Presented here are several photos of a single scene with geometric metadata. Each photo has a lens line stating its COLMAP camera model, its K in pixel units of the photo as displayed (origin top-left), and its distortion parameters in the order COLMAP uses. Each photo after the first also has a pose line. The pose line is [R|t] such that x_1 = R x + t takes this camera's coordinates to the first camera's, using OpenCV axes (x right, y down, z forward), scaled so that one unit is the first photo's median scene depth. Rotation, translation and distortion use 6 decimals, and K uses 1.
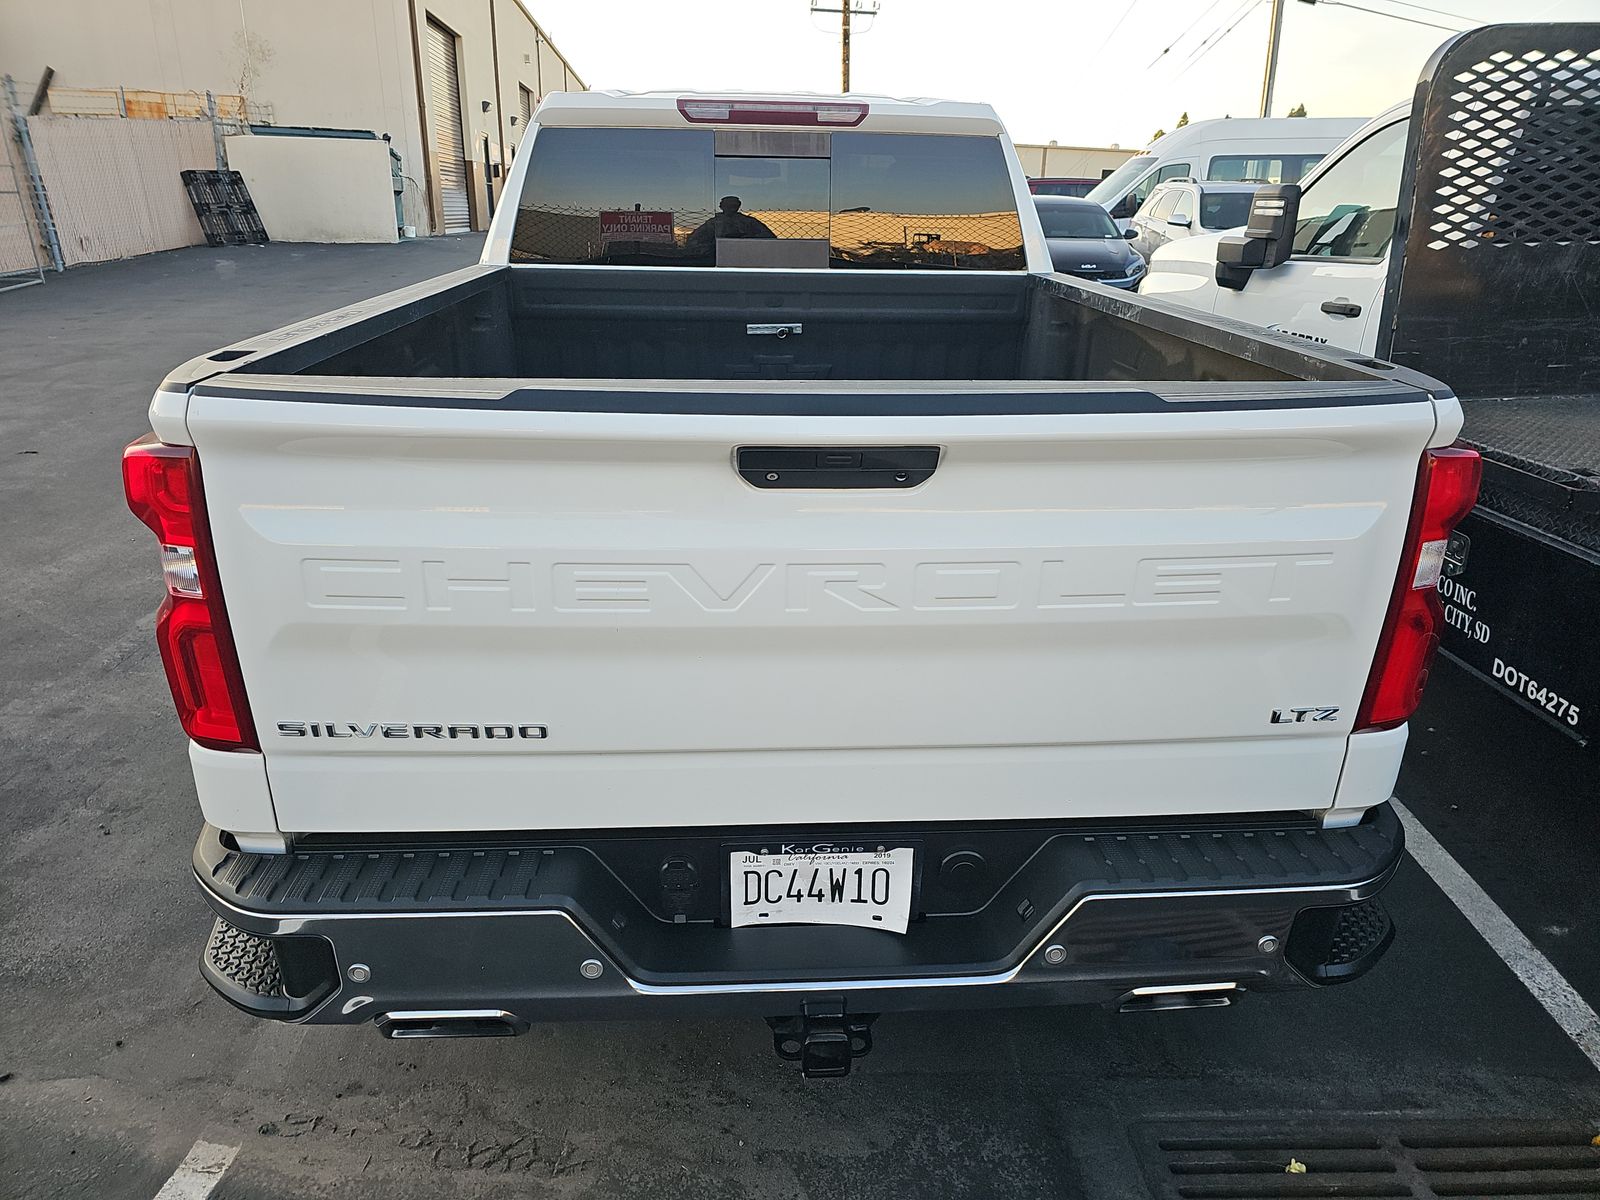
lens RADIAL K [[1051.6, 0, 806.4], [0, 1051.6, 599.5], [0, 0, 1]] dist [0.047994, -0.044258]
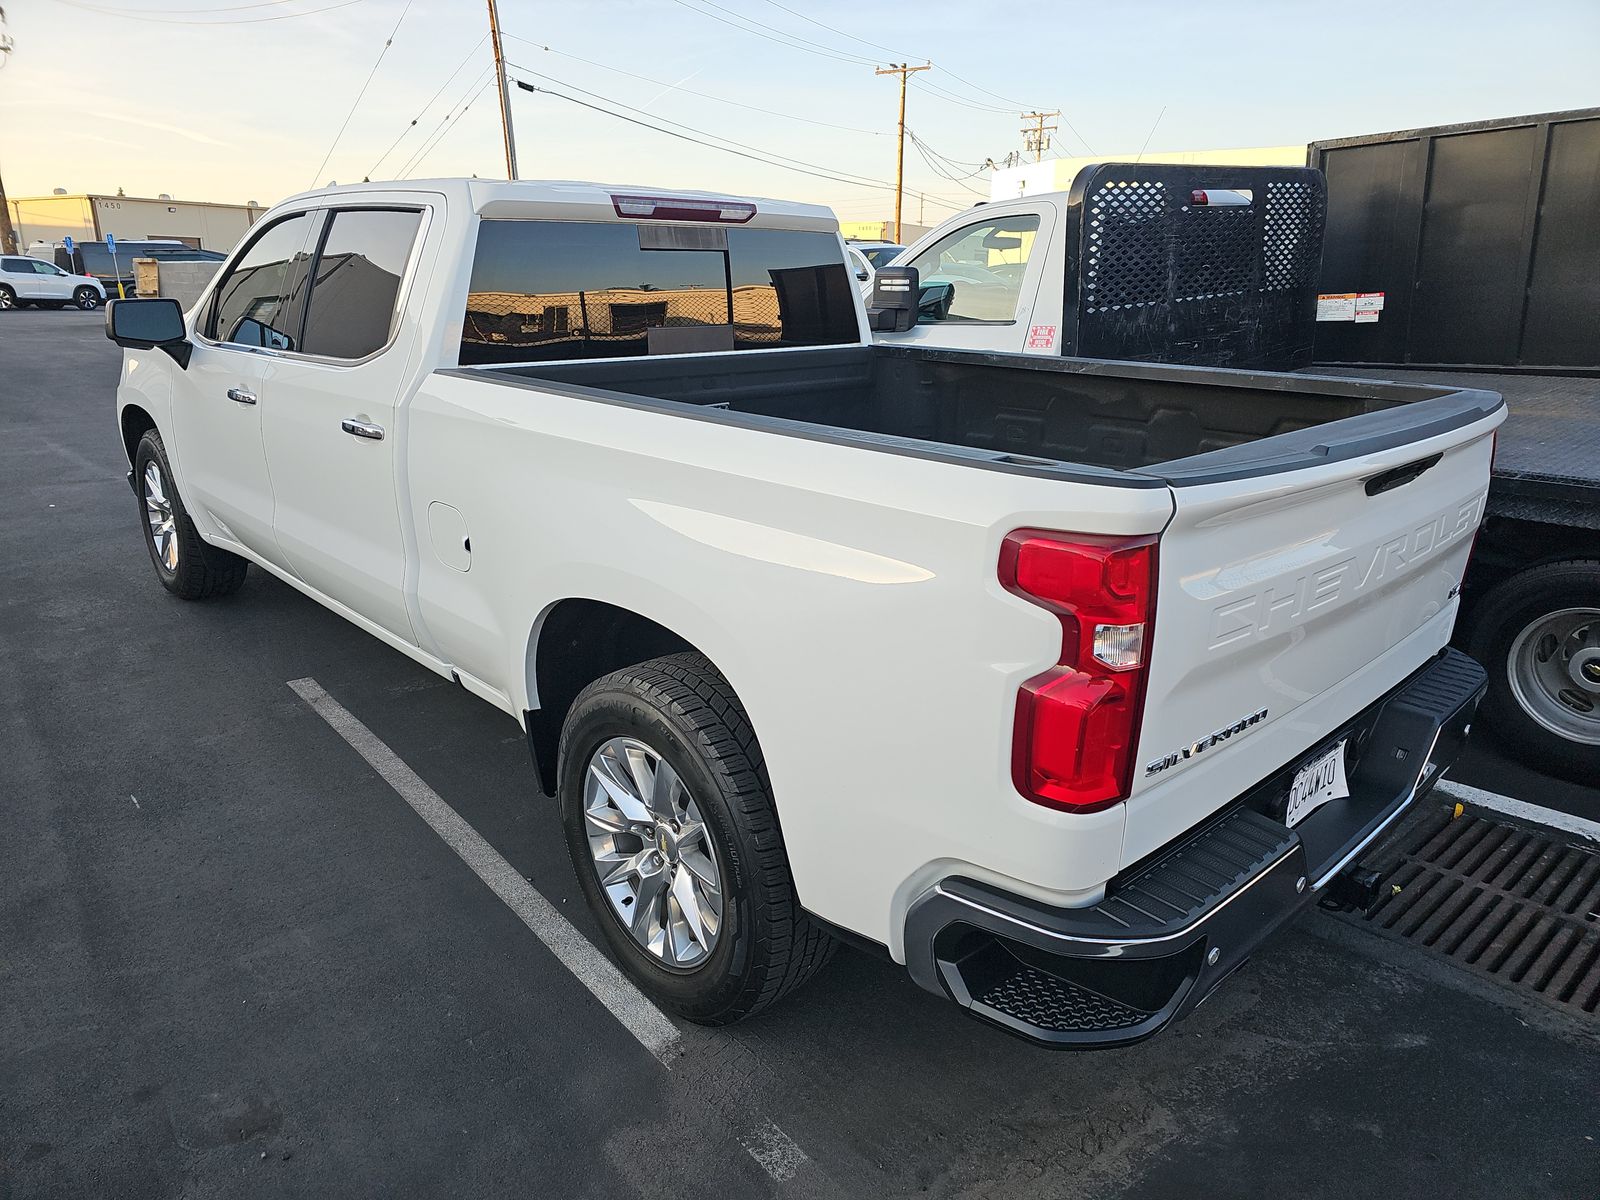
lens RADIAL K [[1051.6, 0, 806.4], [0, 1051.6, 599.5], [0, 0, 1]] dist [0.047994, -0.044258]
pose [[0.767939, -0.202914, 0.607532, -0.628845], [0.235654, 0.971473, 0.026595, -0.076137], [-0.595598, 0.122744, 0.793850, 0.128835]]
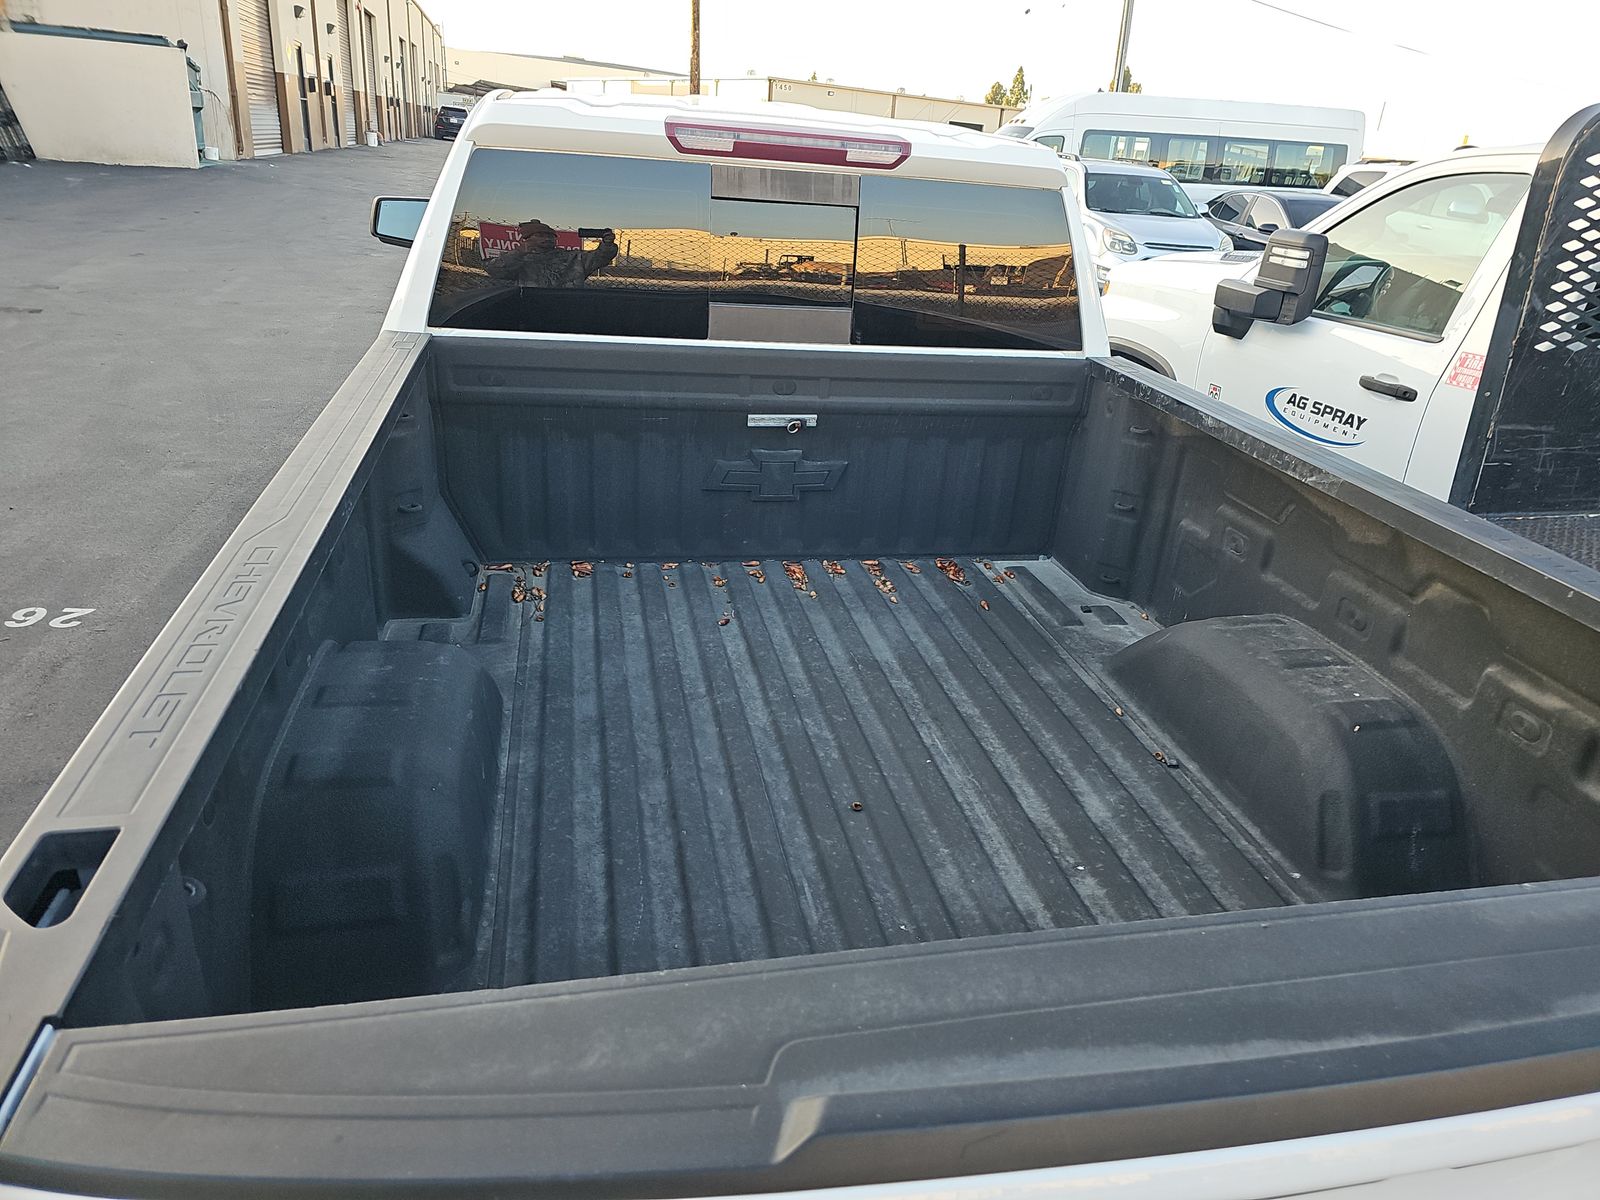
lens RADIAL K [[1048.8, 0, 822.4], [0, 1048.8, 583.5], [0, 0, 1]] dist [0.044441, -0.036544]
pose [[0.986521, -0.007181, 0.163478, -0.128668], [0.000223, 0.999095, 0.042538, -0.167582], [-0.163635, -0.041929, 0.985629, 0.219170]]
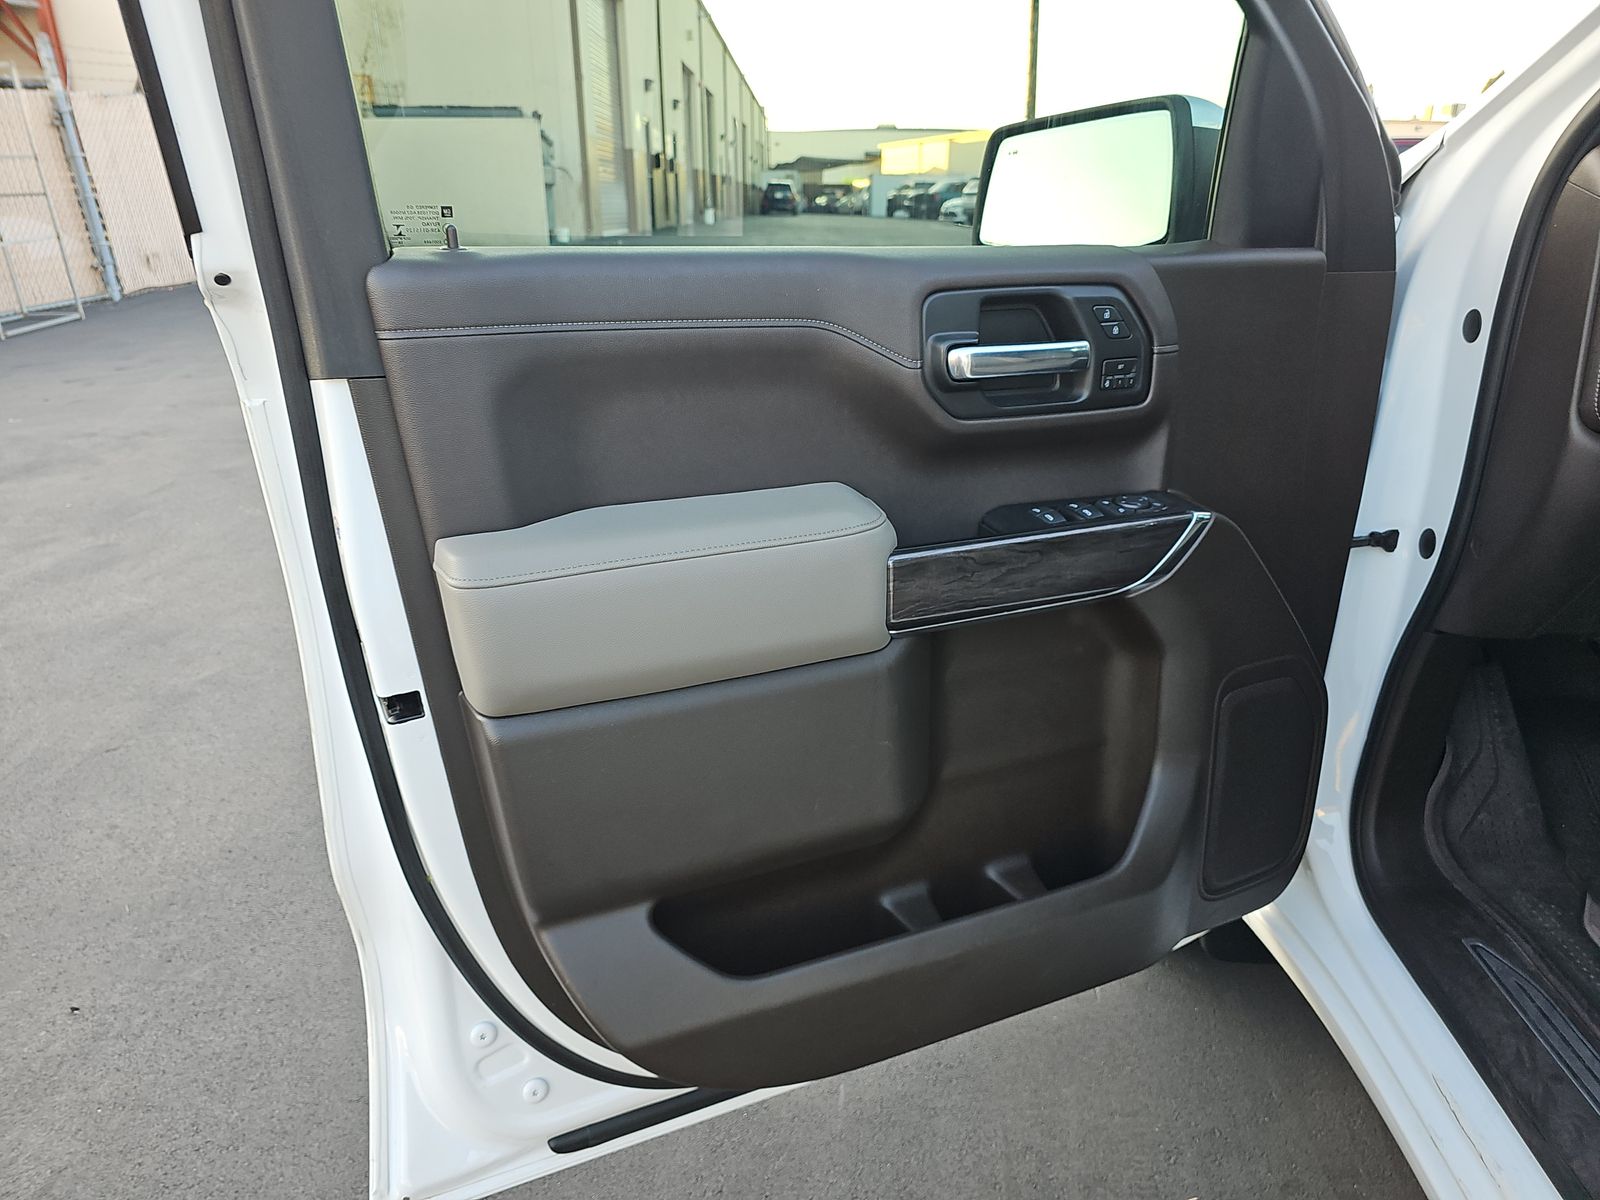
lens RADIAL K [[1048.2, 0, 800.0], [0, 1048.2, 600.0], [0, 0, 1]] dist [0.038942, -0.043806]
pose [[0.992025, 0.015779, -0.125051, -0.505311], [-0.015004, 0.999862, 0.007131, -0.434949], [0.125146, -0.005198, 0.992125, 1.274002]]
